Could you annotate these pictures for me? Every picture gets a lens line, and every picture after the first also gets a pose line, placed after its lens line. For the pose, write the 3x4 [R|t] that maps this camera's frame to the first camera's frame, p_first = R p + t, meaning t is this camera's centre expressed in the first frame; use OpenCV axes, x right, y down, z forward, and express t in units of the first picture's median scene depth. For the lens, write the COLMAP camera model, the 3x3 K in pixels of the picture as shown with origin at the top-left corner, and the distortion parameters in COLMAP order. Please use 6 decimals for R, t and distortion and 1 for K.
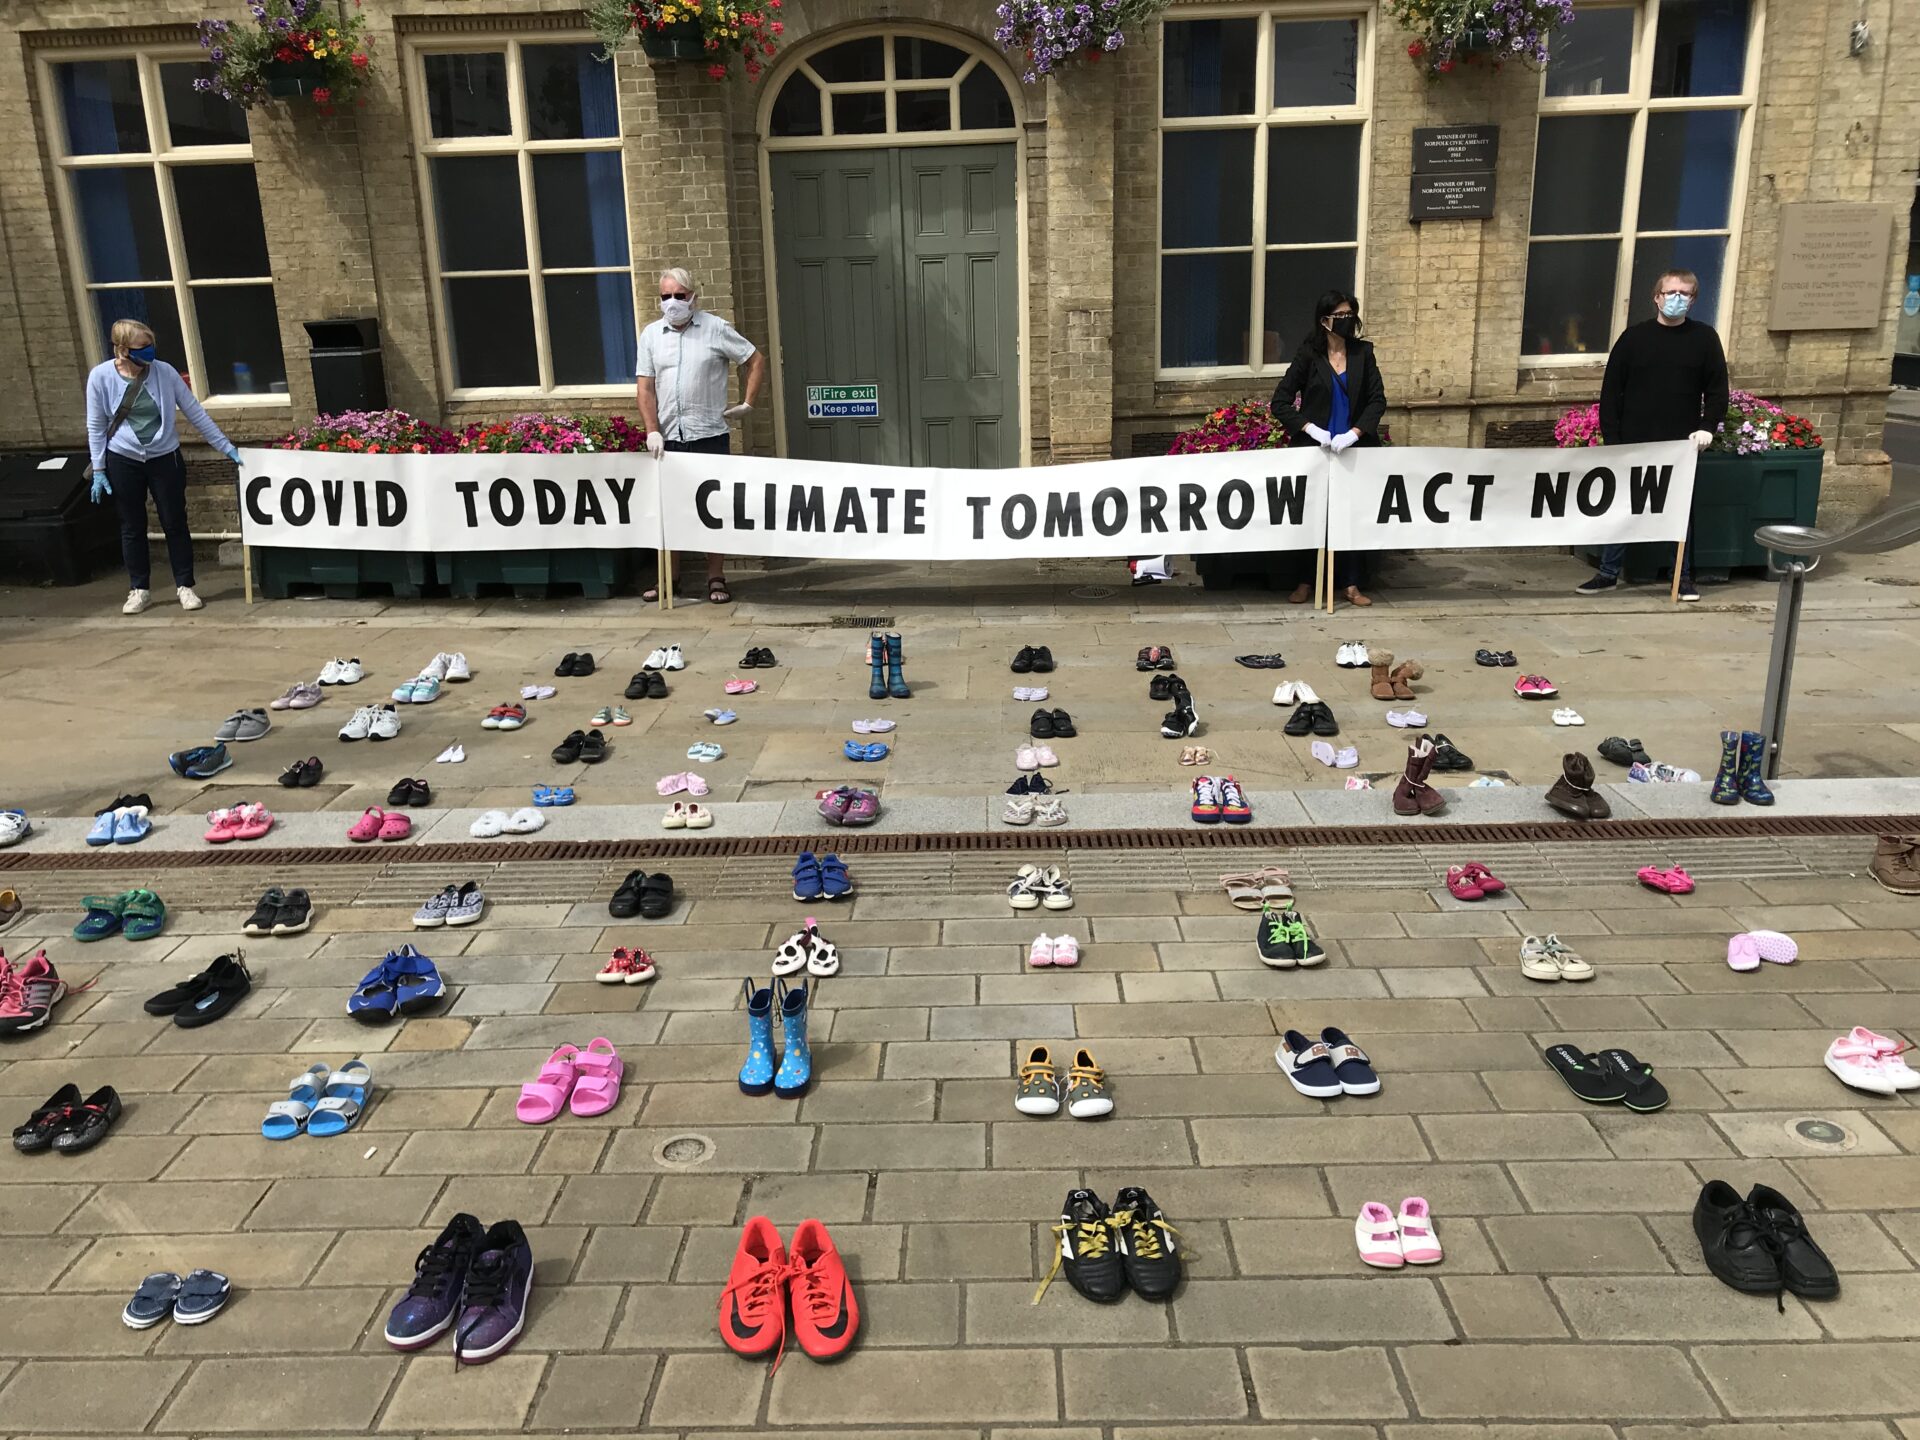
lens RADIAL K [[1644.4, 0, 960.0], [0, 1644.4, 720.0], [0, 0, 1]] dist [0.074143, -0.082715]
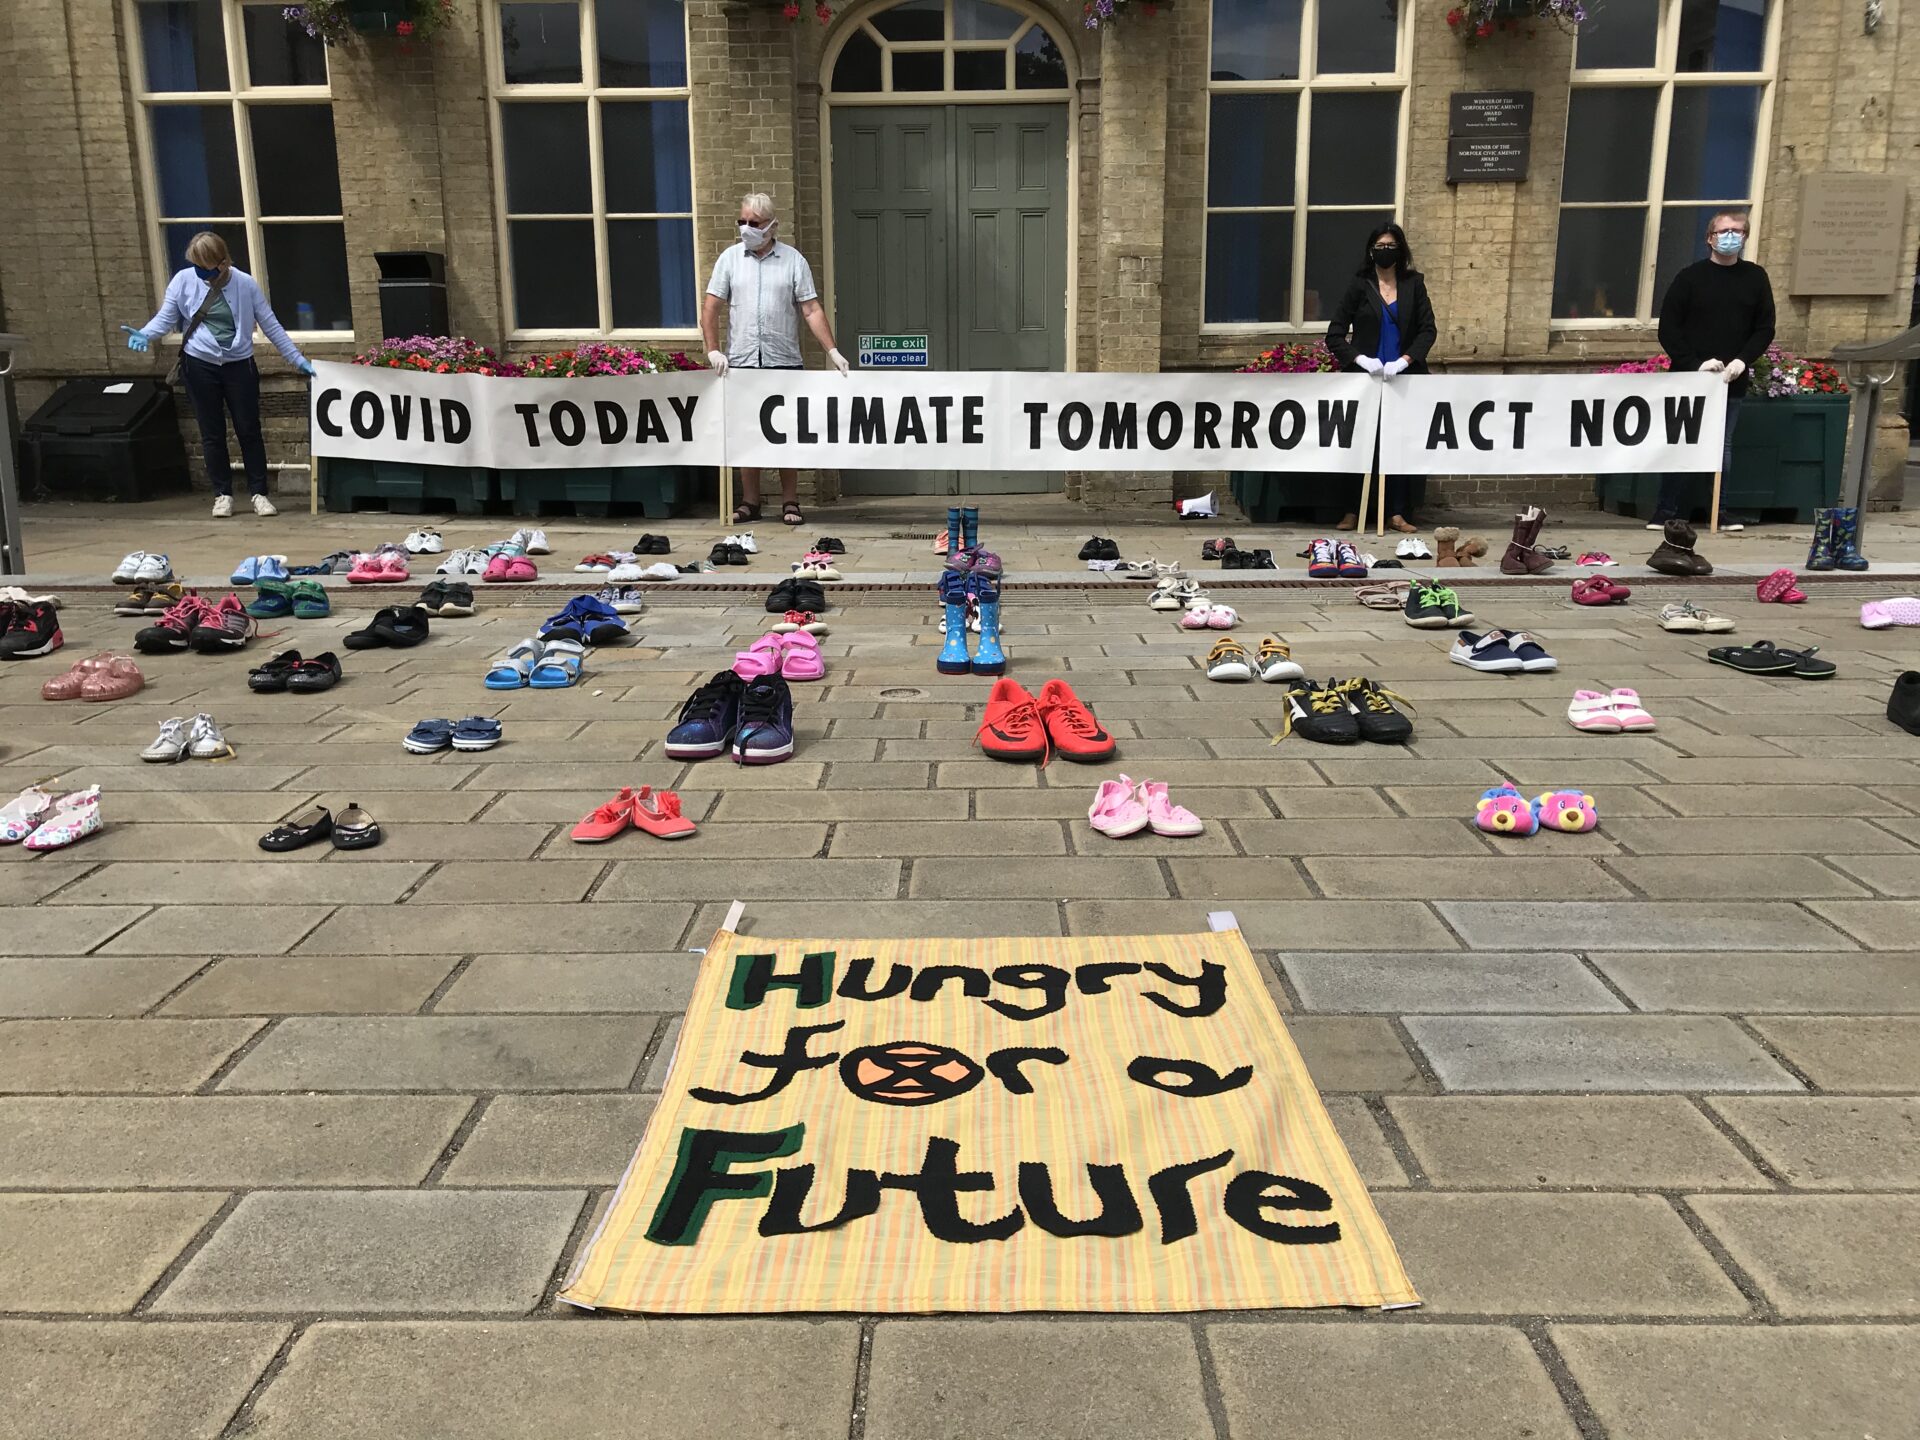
lens RADIAL K [[1644.4, 0, 960.0], [0, 1644.4, 720.0], [0, 0, 1]] dist [0.074143, -0.082715]
pose [[0.999684, 0.017821, 0.017712, -0.046298], [-0.016623, 0.997705, -0.065643, 0.108573], [-0.018841, 0.065328, 0.997686, -0.010439]]
